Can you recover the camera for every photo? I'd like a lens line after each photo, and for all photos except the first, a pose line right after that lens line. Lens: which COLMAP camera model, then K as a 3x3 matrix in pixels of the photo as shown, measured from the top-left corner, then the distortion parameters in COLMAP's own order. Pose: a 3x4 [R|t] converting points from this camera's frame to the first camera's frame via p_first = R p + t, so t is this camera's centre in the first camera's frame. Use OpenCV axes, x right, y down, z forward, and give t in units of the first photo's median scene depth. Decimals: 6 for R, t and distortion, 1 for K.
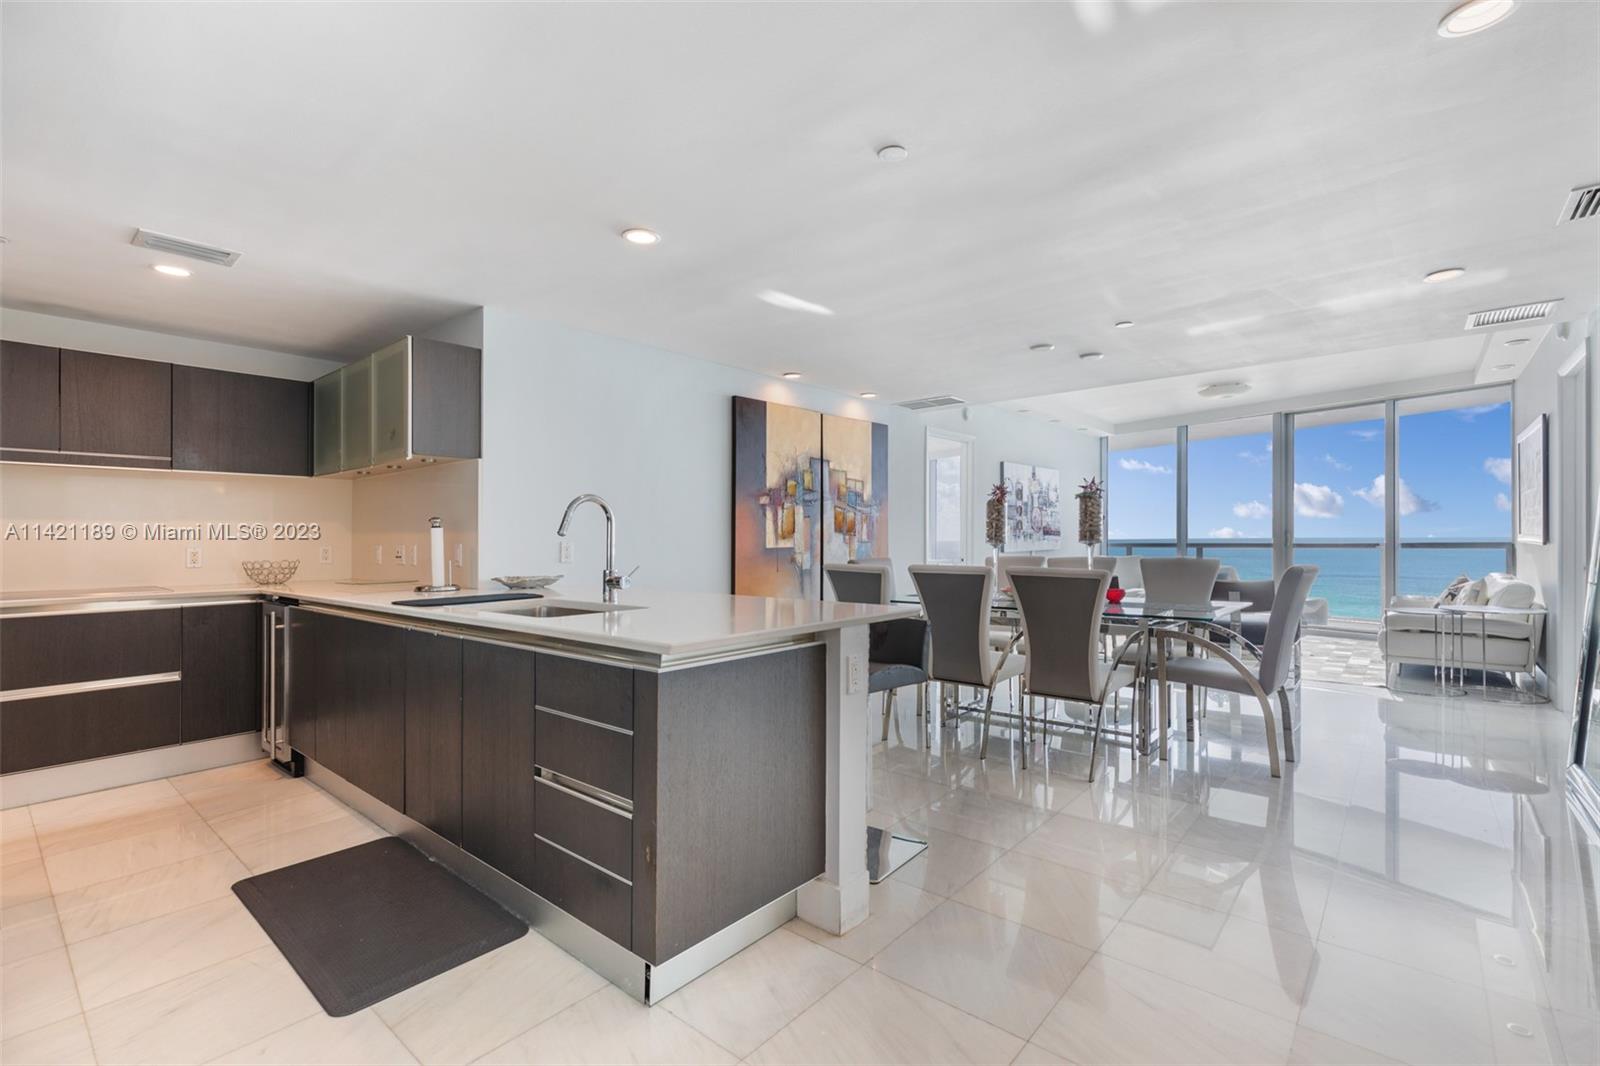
lens RADIAL K [[713.7, 0, 795.6], [0, 713.7, 546.7], [0, 0, 1]] dist [0.007103, -0.002568]
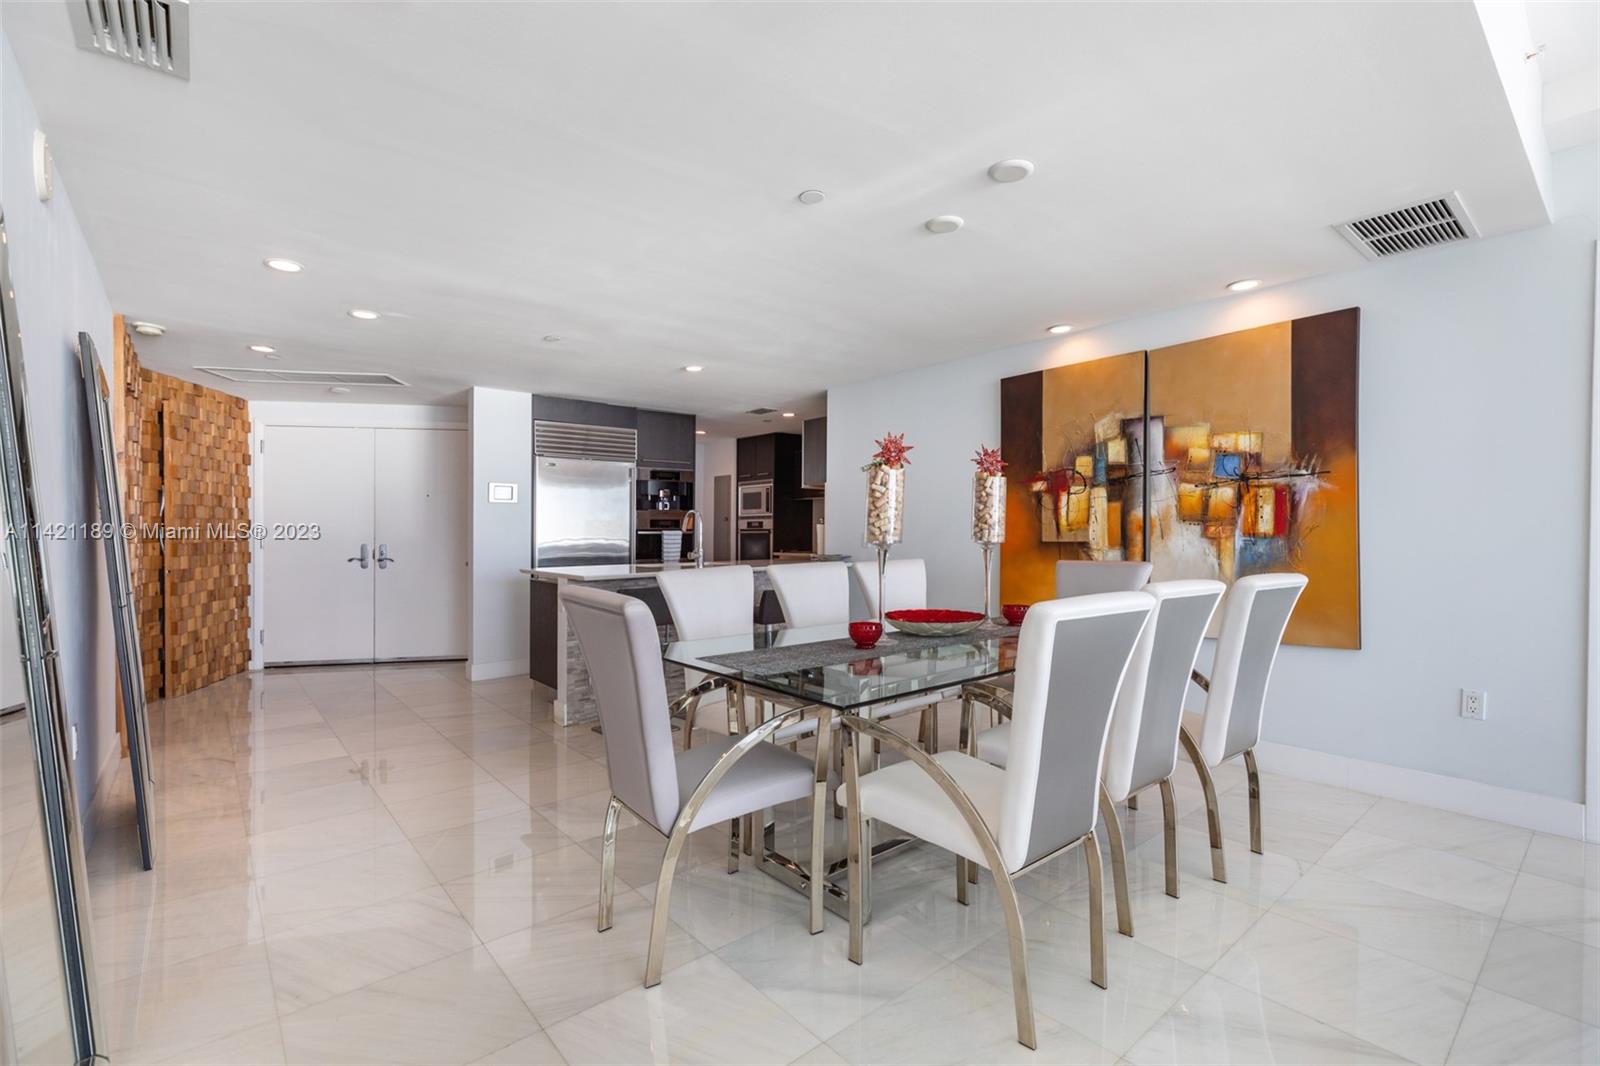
lens RADIAL K [[713.7, 0, 811.0], [0, 713.7, 528.9], [0, 0, 1]] dist [0.007103, -0.002568]
pose [[-0.148633, 0.005273, -0.988878, 0.808397], [-0.003825, 0.999975, 0.005908, -0.016830], [0.988885, 0.004661, -0.148610, 0.811458]]
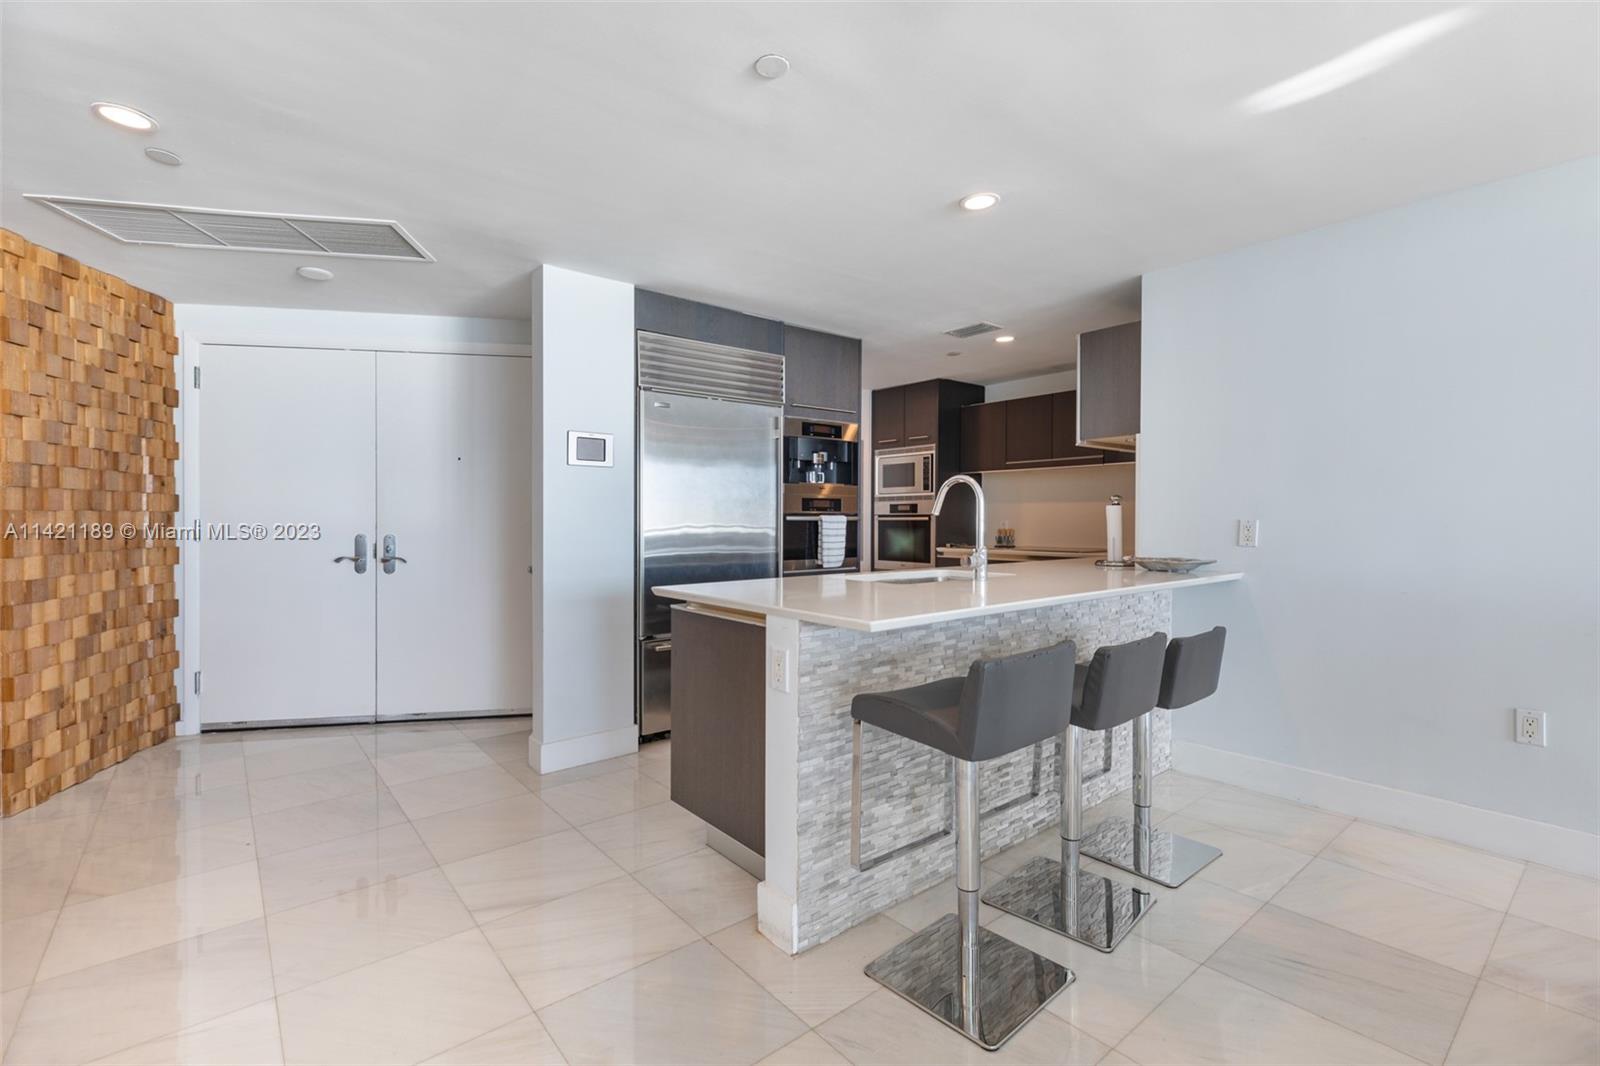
lens RADIAL K [[713.7, 0, 808.8], [0, 713.7, 521.1], [0, 0, 1]] dist [0.007103, -0.002568]
pose [[-0.161106, 0.010850, -0.986877, 0.398310], [-0.007541, 0.999897, 0.012224, -0.008324], [0.986908, 0.009412, -0.161008, 0.478162]]
